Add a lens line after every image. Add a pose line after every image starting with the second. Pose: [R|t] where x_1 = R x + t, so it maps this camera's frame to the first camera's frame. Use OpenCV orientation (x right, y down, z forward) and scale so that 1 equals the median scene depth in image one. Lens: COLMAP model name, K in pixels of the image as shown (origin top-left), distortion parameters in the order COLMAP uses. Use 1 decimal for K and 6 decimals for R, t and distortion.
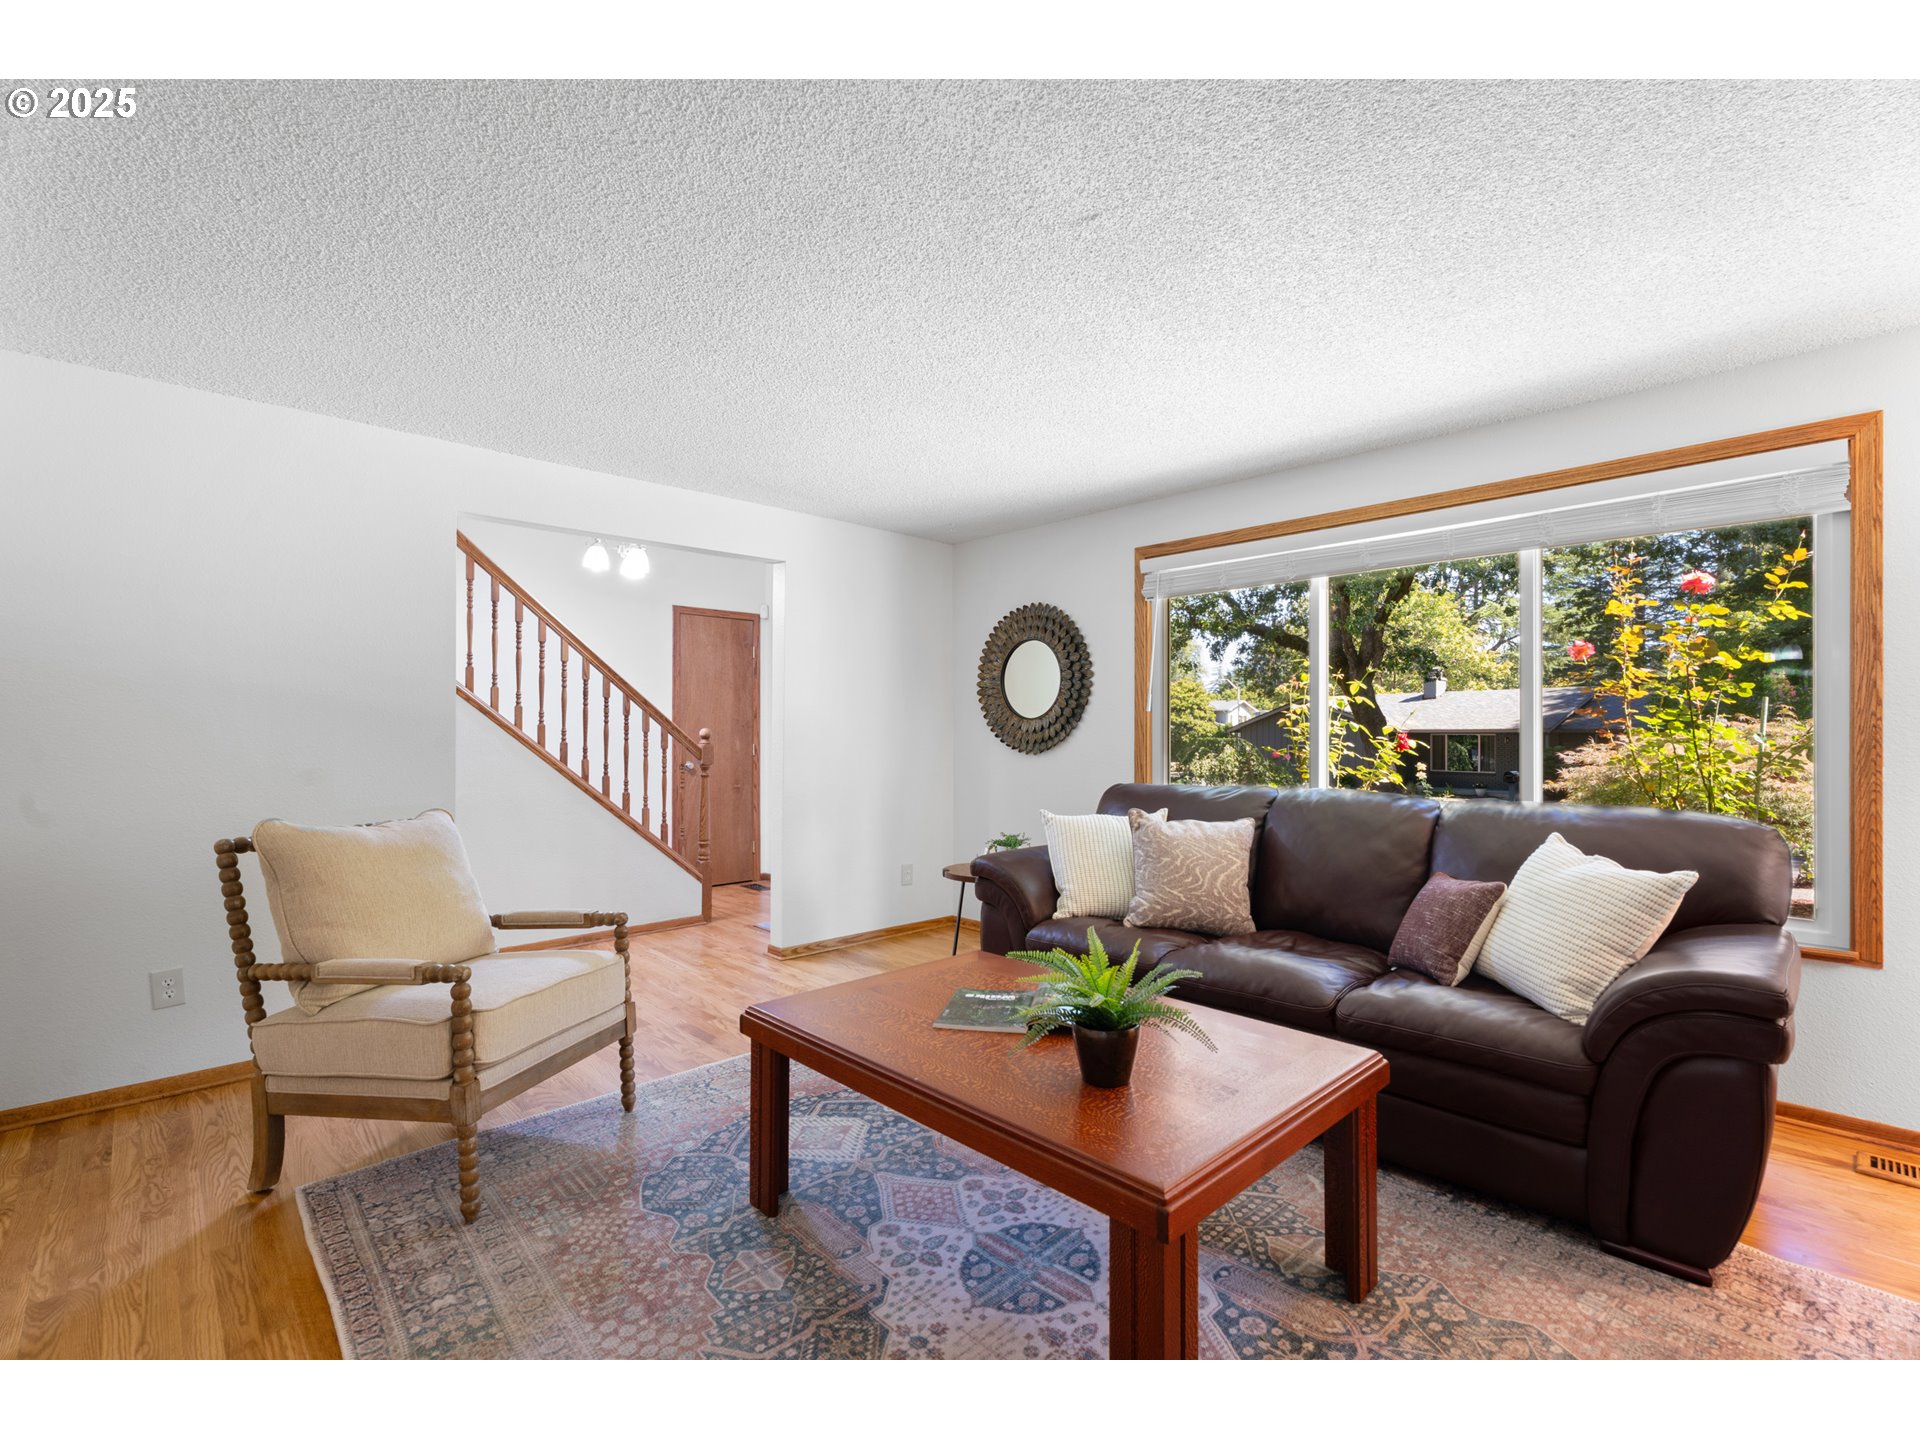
lens RADIAL K [[855.4, 0, 962.2], [0, 855.4, 726.5], [0, 0, 1]] dist [-0.000459, -0.000077]
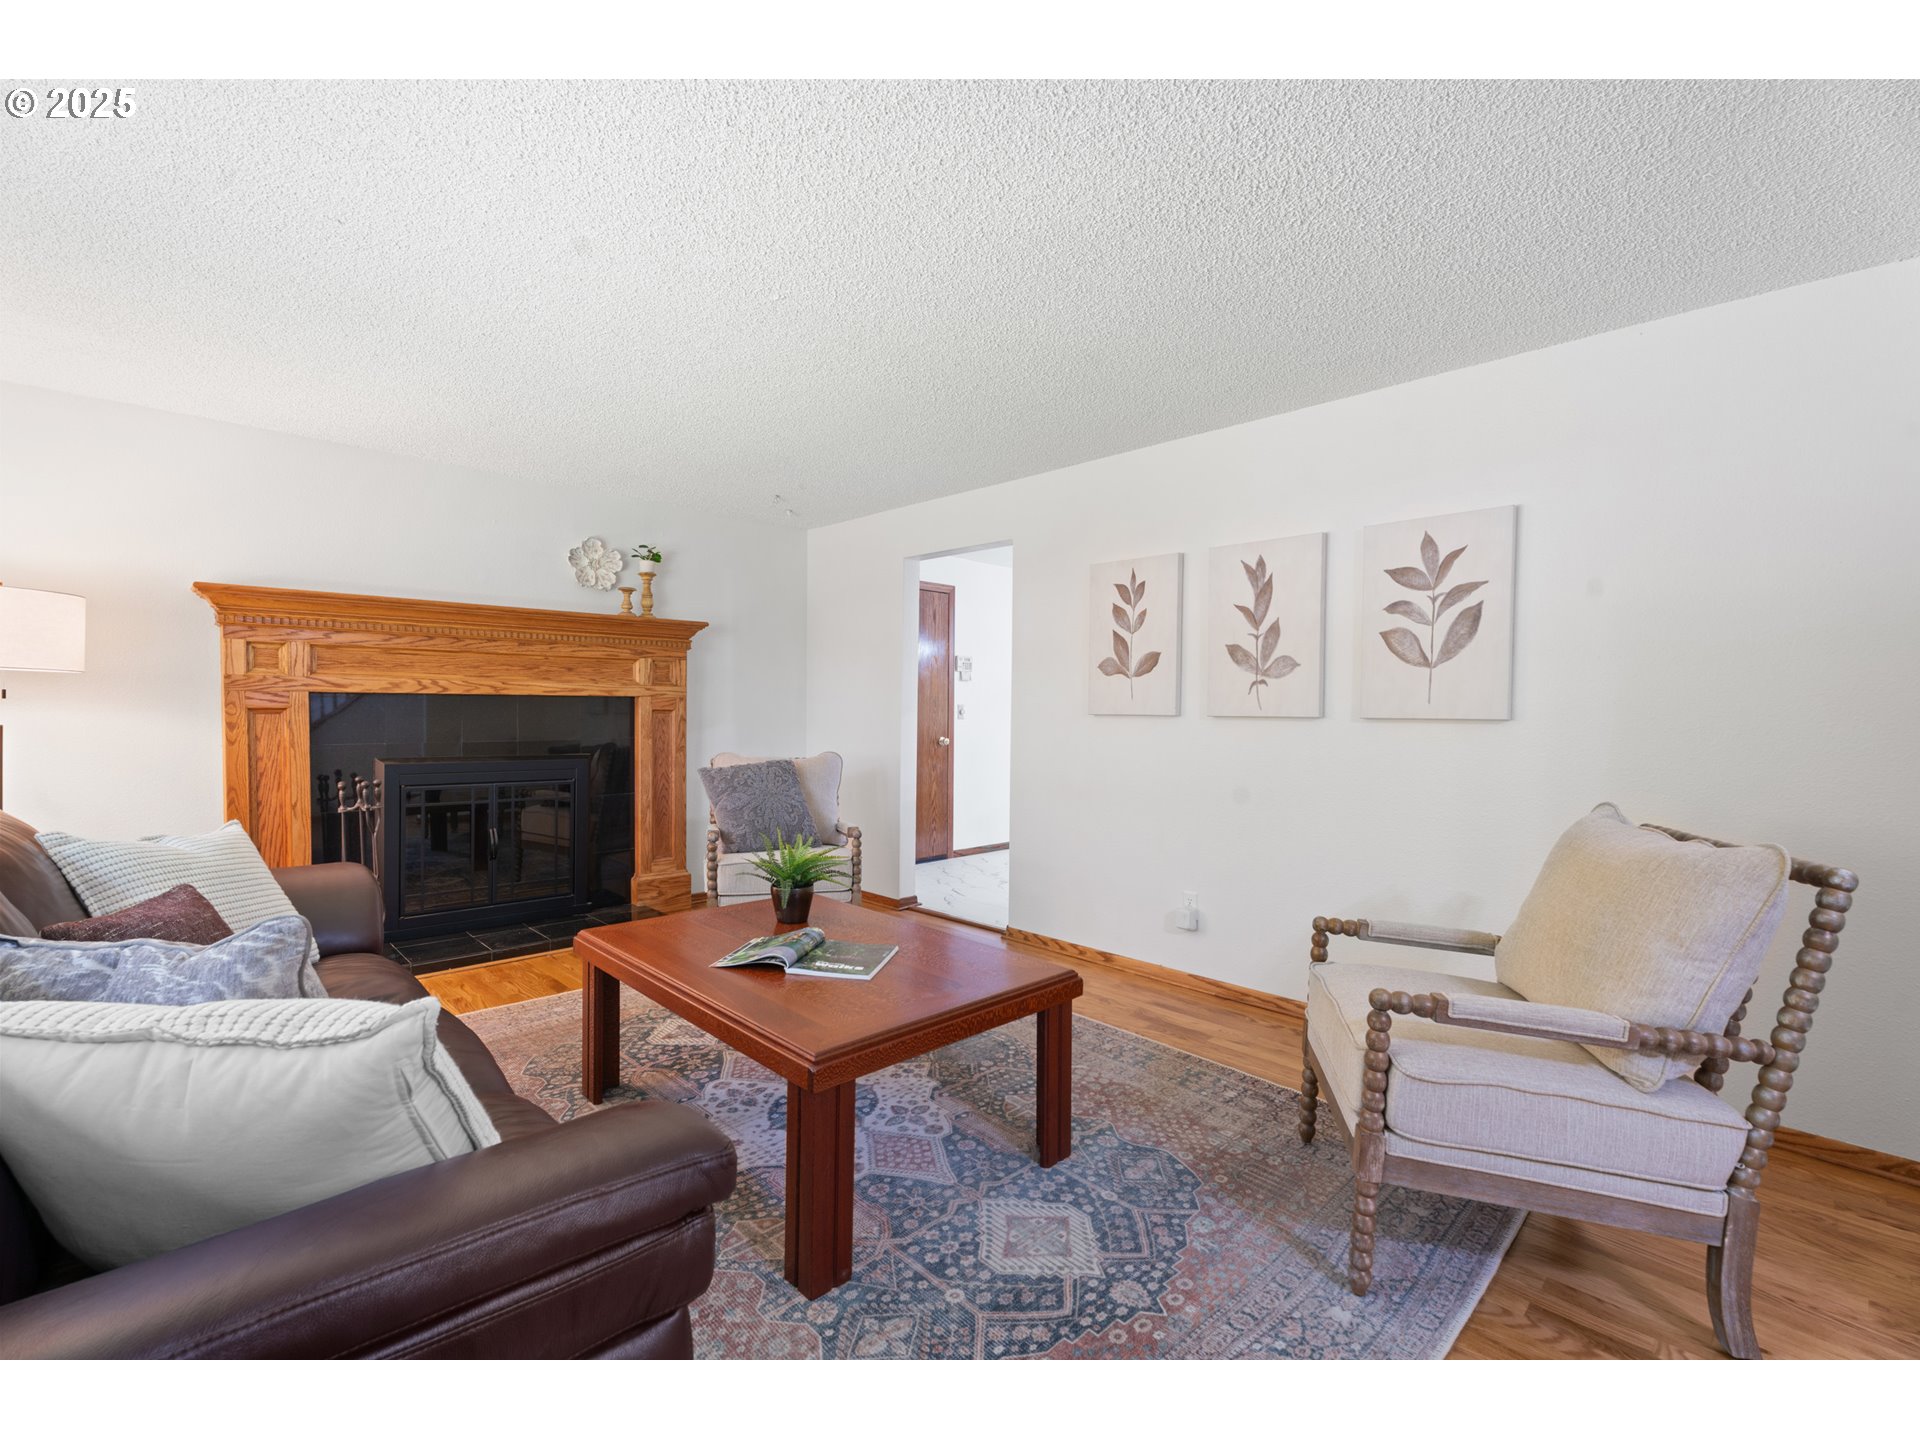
lens RADIAL K [[855.4, 0, 962.2], [0, 855.4, 726.5], [0, 0, 1]] dist [-0.000459, -0.000077]
pose [[-0.999829, -0.010458, -0.015260, -0.094269], [-0.010668, 0.999848, 0.013782, 0.019114], [0.015113, 0.013942, -0.999789, 2.028953]]
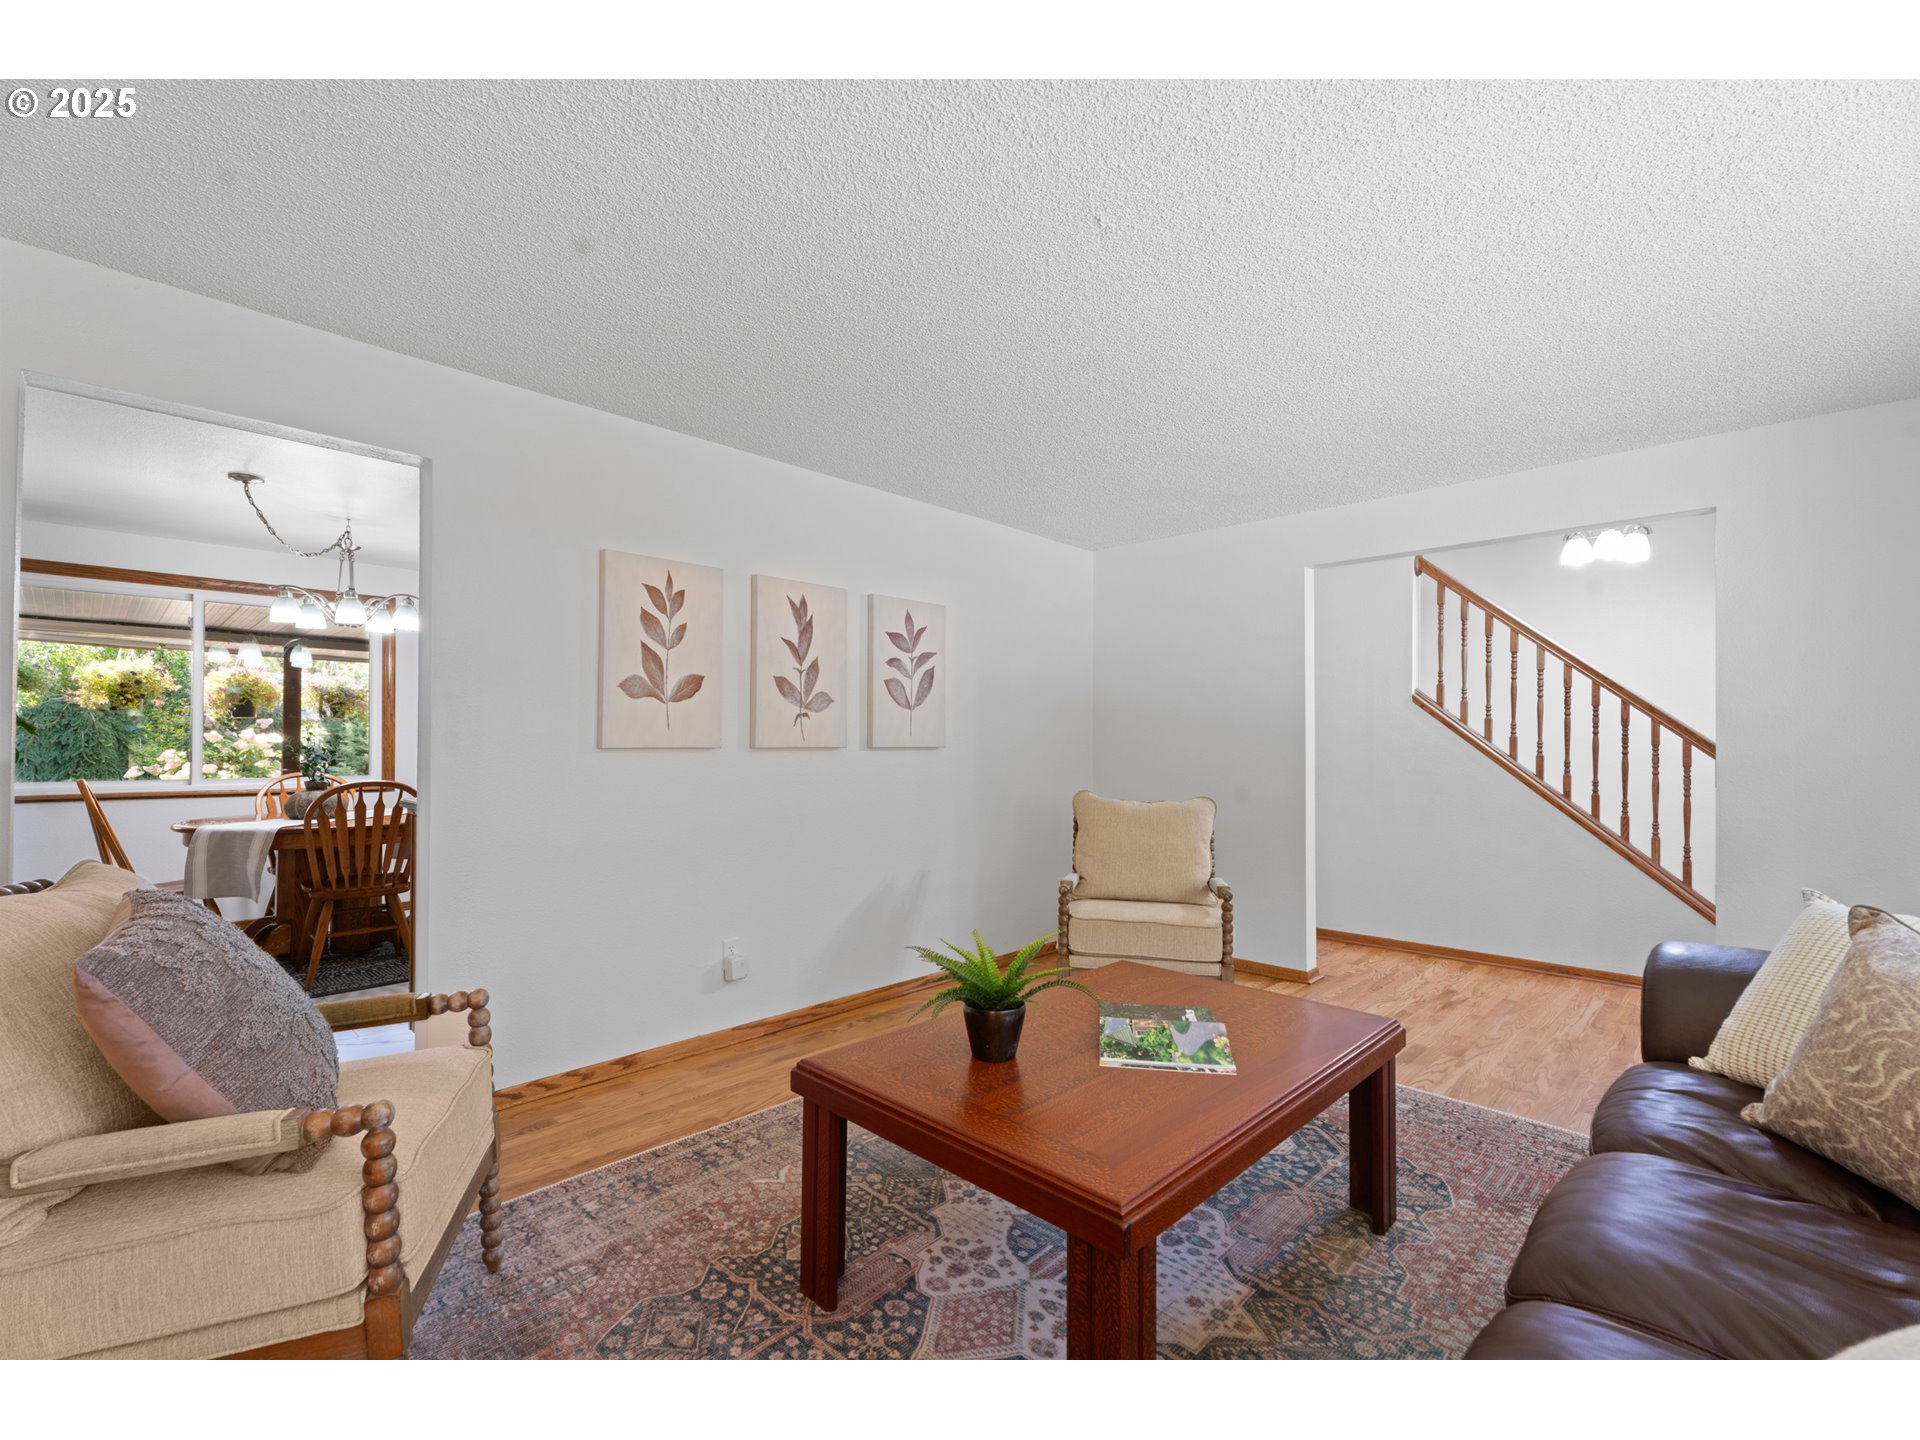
lens RADIAL K [[855.4, 0, 962.2], [0, 855.4, 726.5], [0, 0, 1]] dist [-0.000459, -0.000077]
pose [[0.042898, -0.018238, -0.998913, 0.998944], [0.000989, 0.999834, -0.018212, 0.006442], [0.999079, -0.000207, 0.042909, 0.711975]]
